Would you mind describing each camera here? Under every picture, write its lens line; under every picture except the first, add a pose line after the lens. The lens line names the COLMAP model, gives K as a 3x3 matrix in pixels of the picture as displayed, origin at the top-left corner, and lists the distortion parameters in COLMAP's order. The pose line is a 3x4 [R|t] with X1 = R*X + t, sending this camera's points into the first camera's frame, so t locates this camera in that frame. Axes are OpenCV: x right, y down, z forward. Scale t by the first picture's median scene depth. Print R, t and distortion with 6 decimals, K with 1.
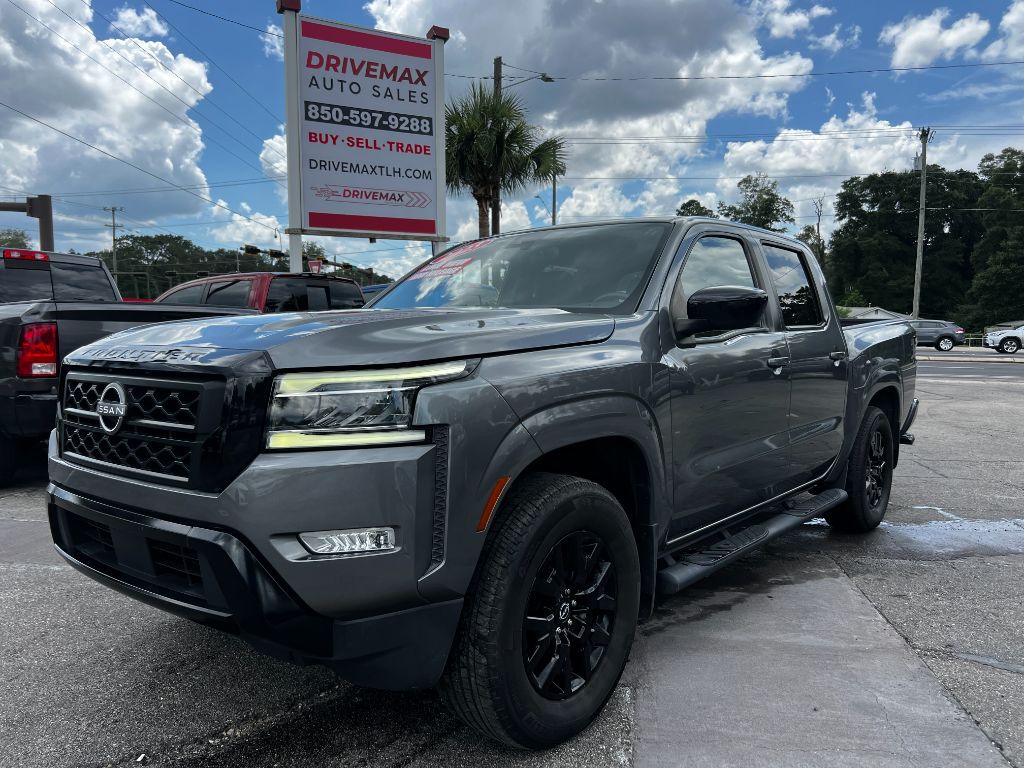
lens RADIAL K [[808.7, 0, 512.0], [0, 808.7, 384.0], [0, 0, 1]] dist [0.008625, 0.005464]
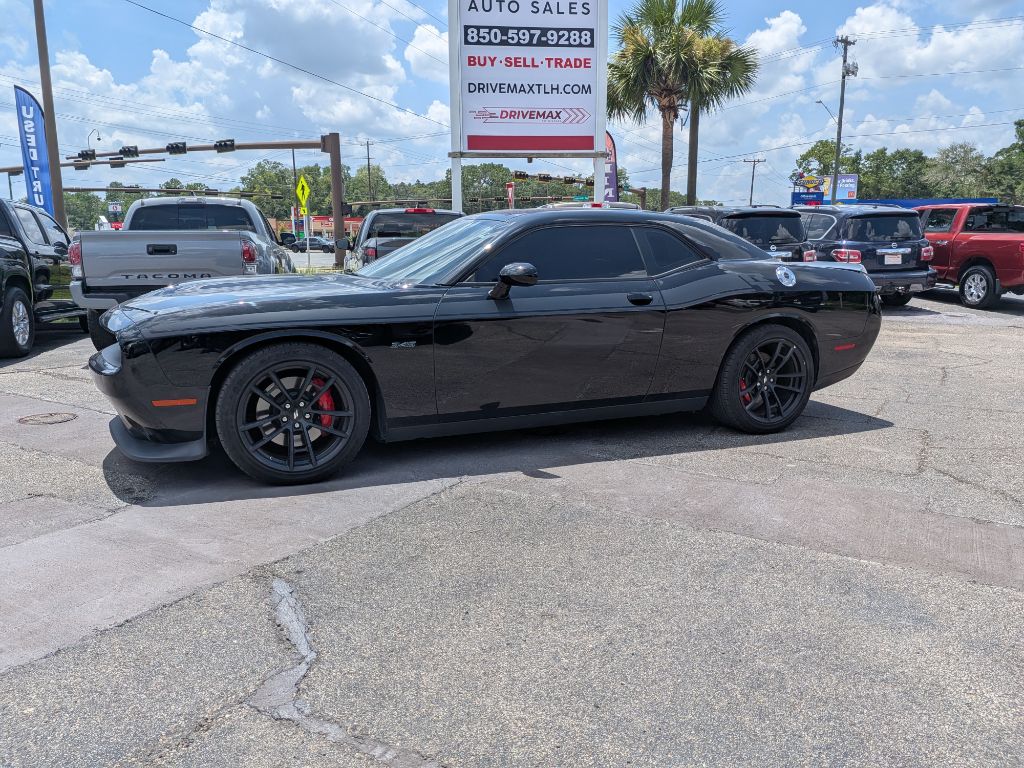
lens RADIAL K [[768.3, 0, 512.0], [0, 768.3, 384.0], [0, 0, 1]] dist [0.103438, -0.193752]
pose [[0.915961, 0.069544, -0.395195, 0.220309], [-0.028248, 0.993599, 0.109376, 0.000114], [0.400272, -0.089021, 0.912062, 0.059838]]
